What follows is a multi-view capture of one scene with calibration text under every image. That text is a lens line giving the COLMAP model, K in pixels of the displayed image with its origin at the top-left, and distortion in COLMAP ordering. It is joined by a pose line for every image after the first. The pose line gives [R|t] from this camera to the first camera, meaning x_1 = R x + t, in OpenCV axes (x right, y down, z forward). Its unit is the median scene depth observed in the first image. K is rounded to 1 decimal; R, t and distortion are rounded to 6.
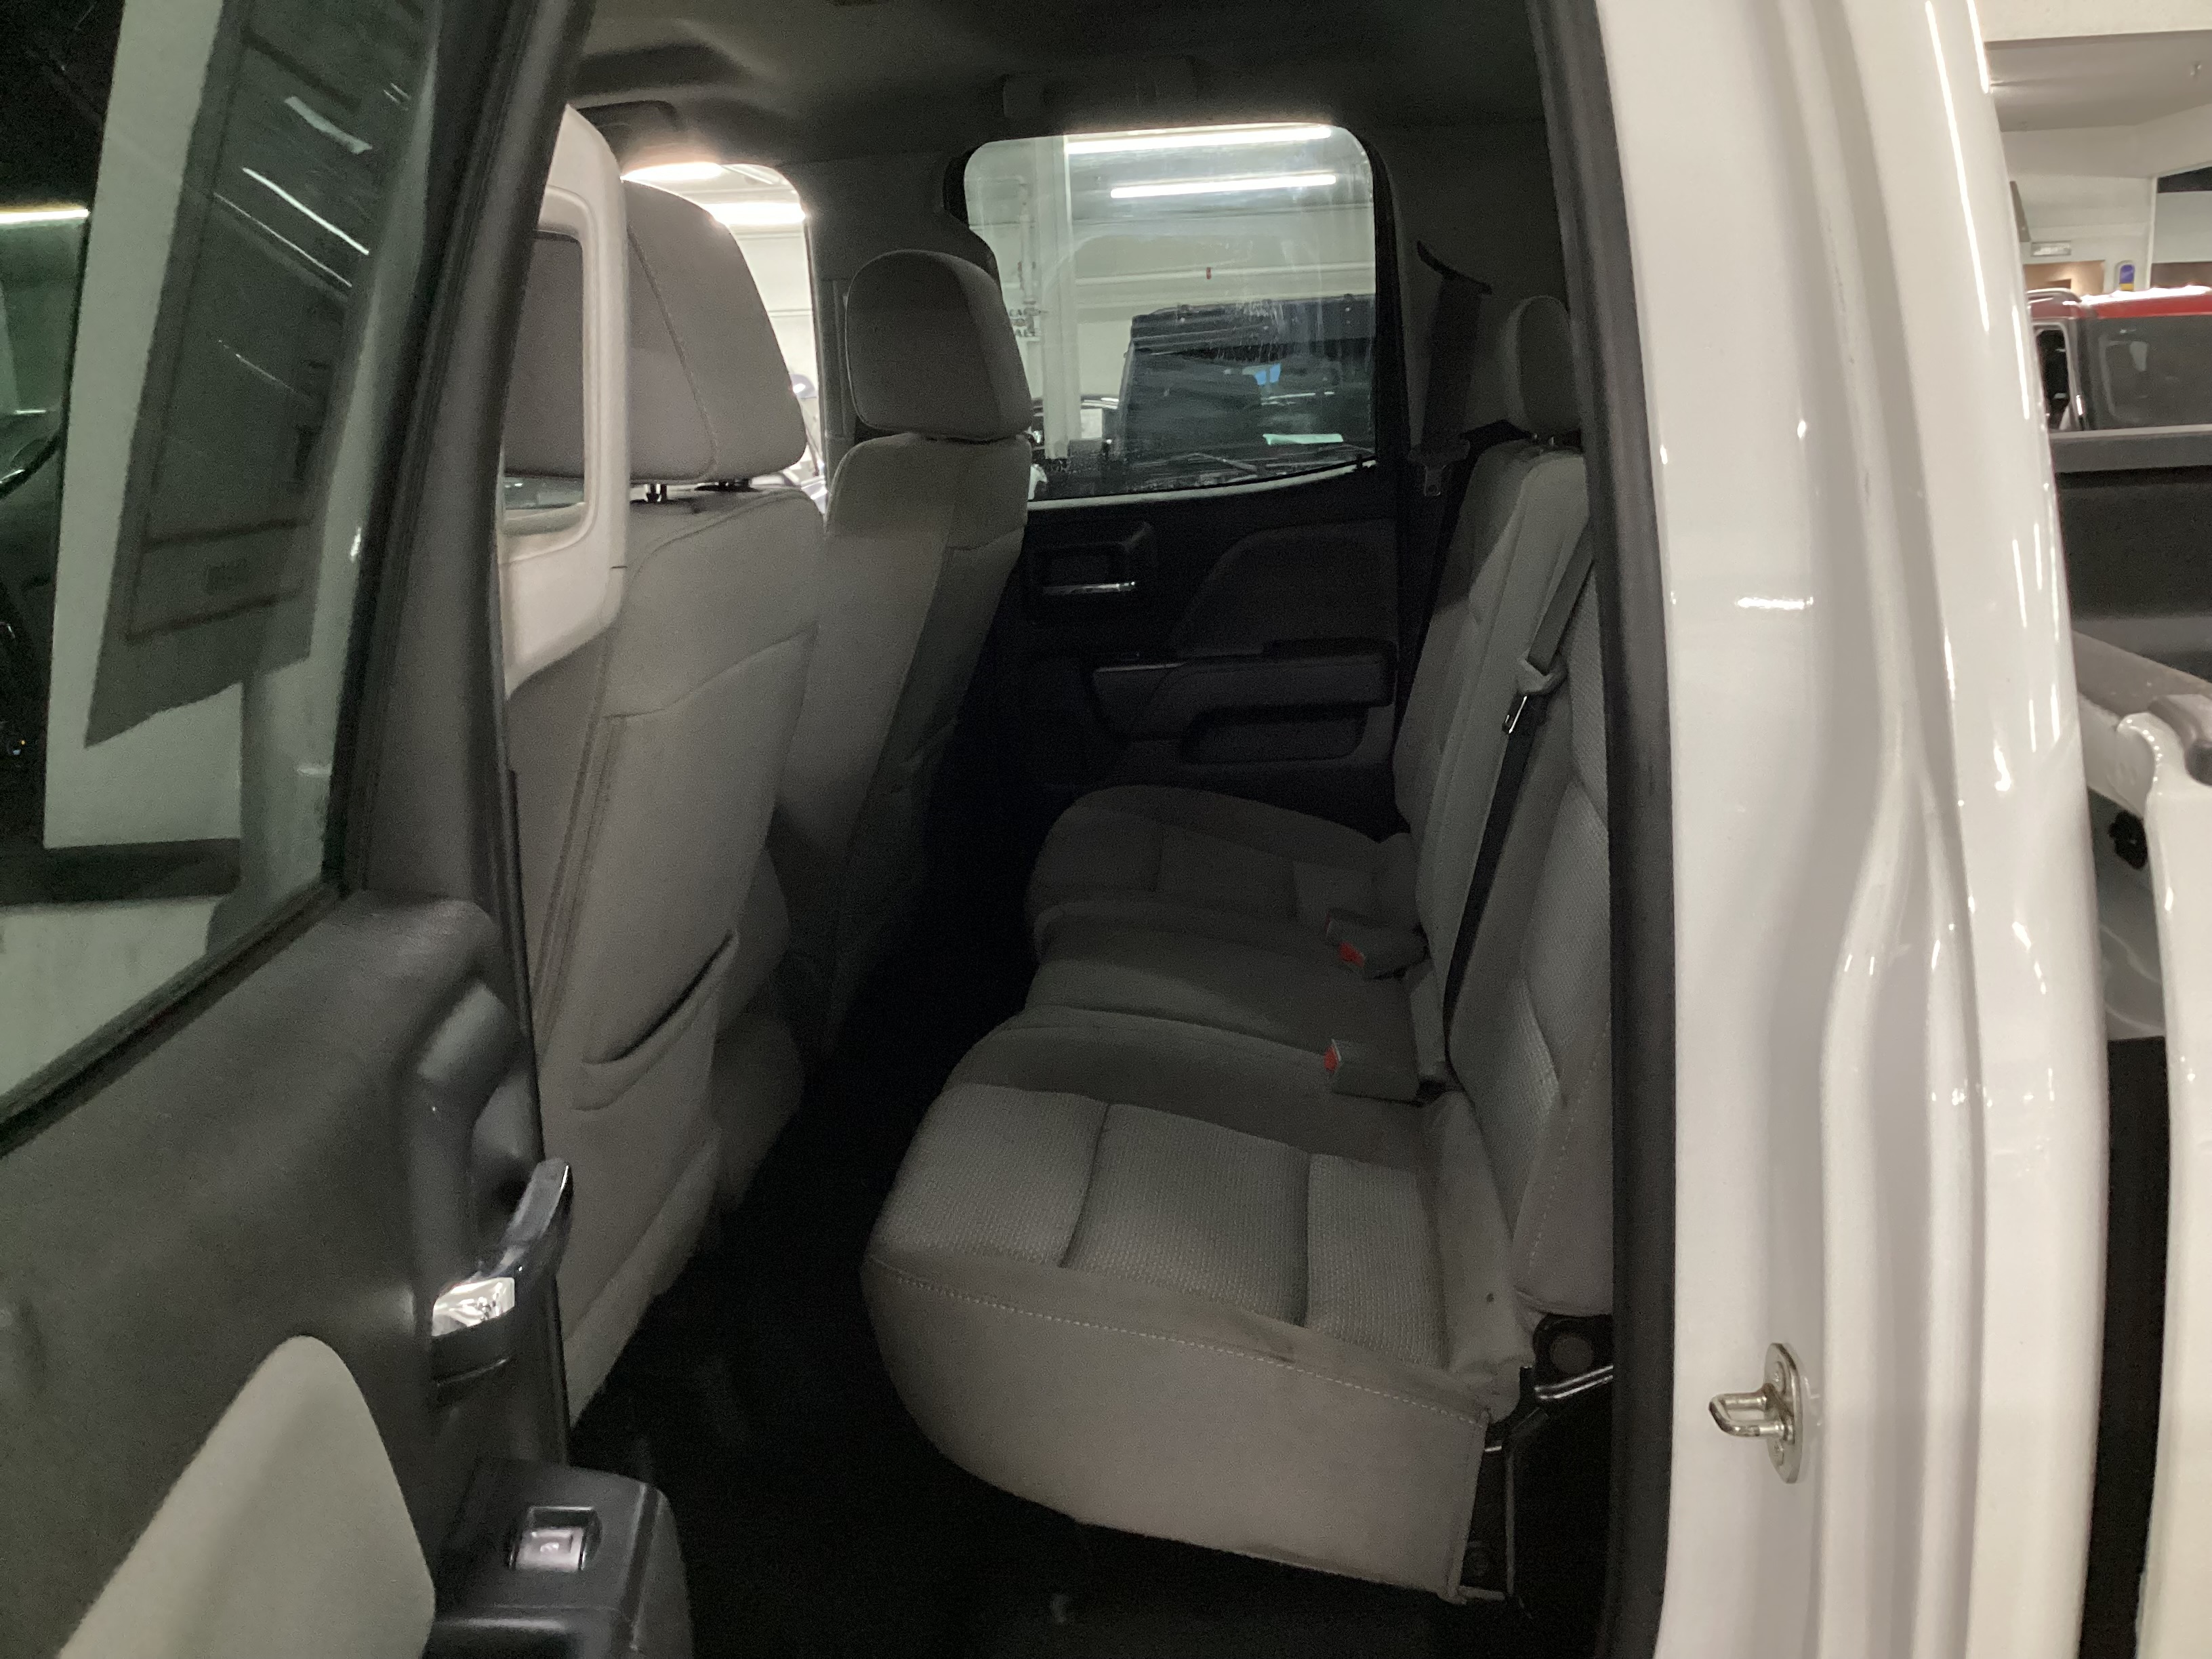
lens RADIAL K [[2003.0, 0, 1105.5], [0, 2003.0, 821.8], [0, 0, 1]] dist [0.071569, -0.137791]
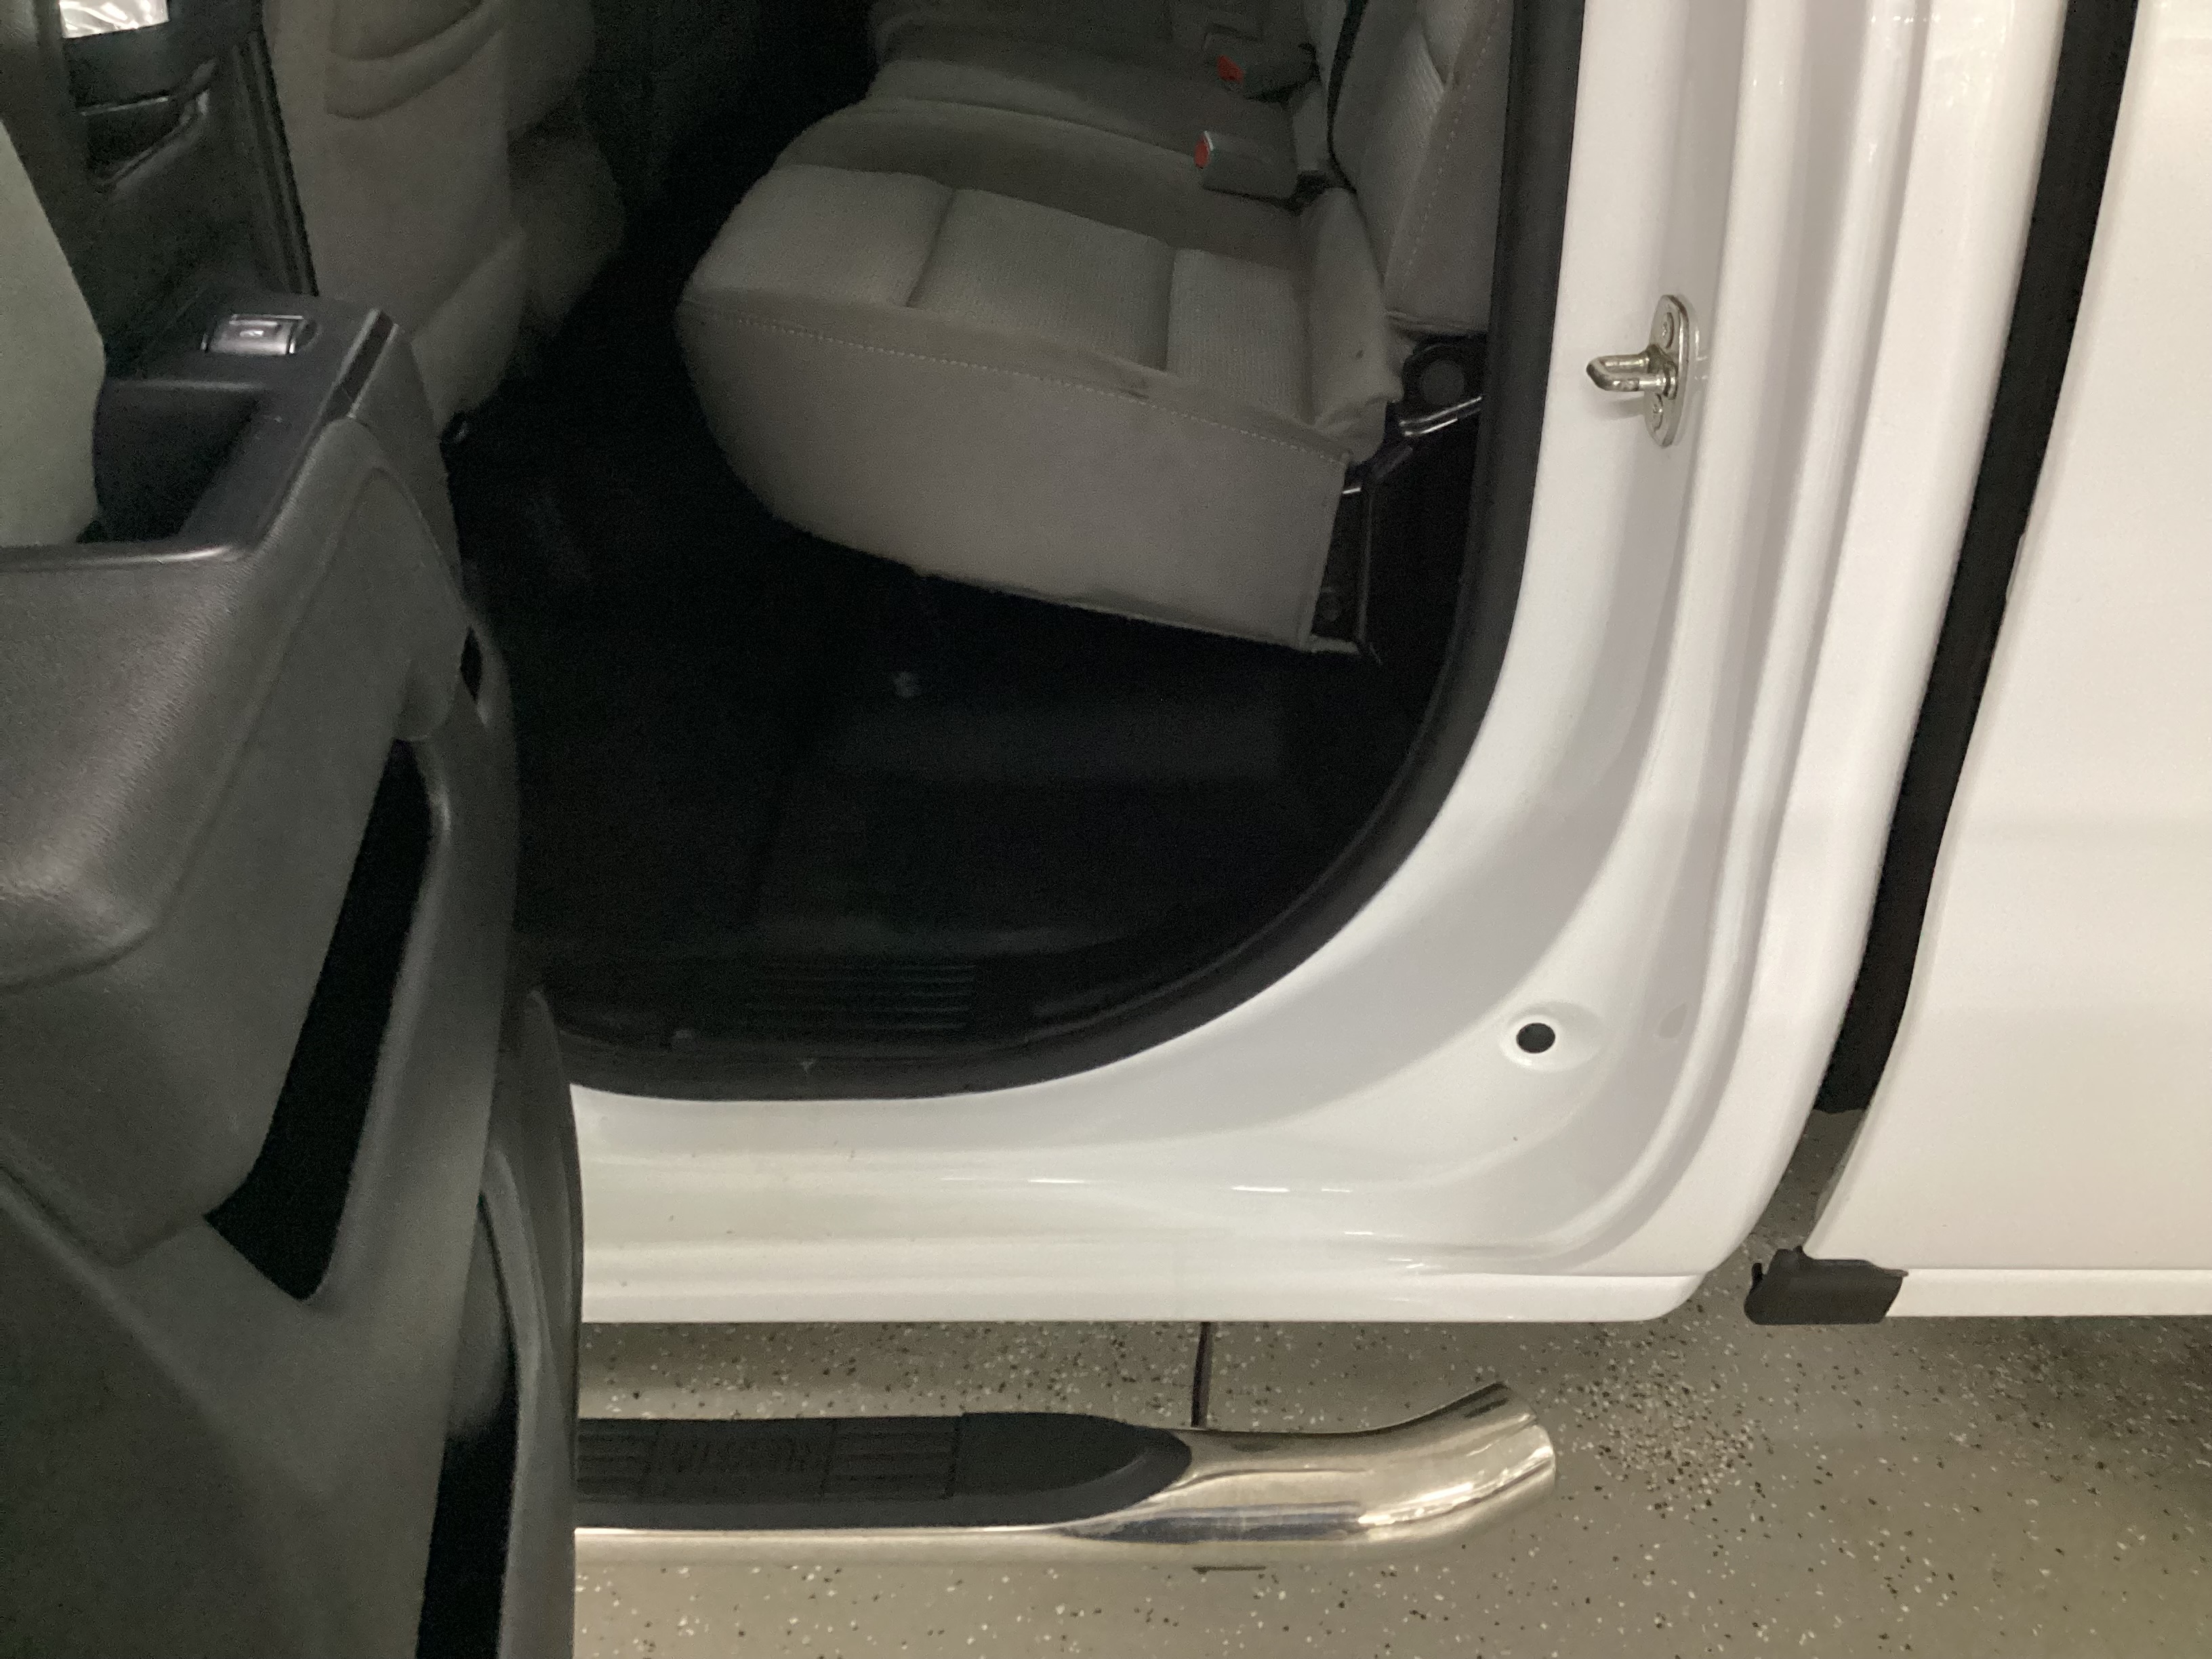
lens RADIAL K [[2003.0, 0, 1106.9], [0, 2003.0, 833.9], [0, 0, 1]] dist [0.071569, -0.137791]
pose [[0.998197, -0.005328, 0.059787, 0.019015], [-0.014615, 0.944503, 0.328178, 0.155840], [-0.058217, -0.328460, 0.942722, 0.060586]]
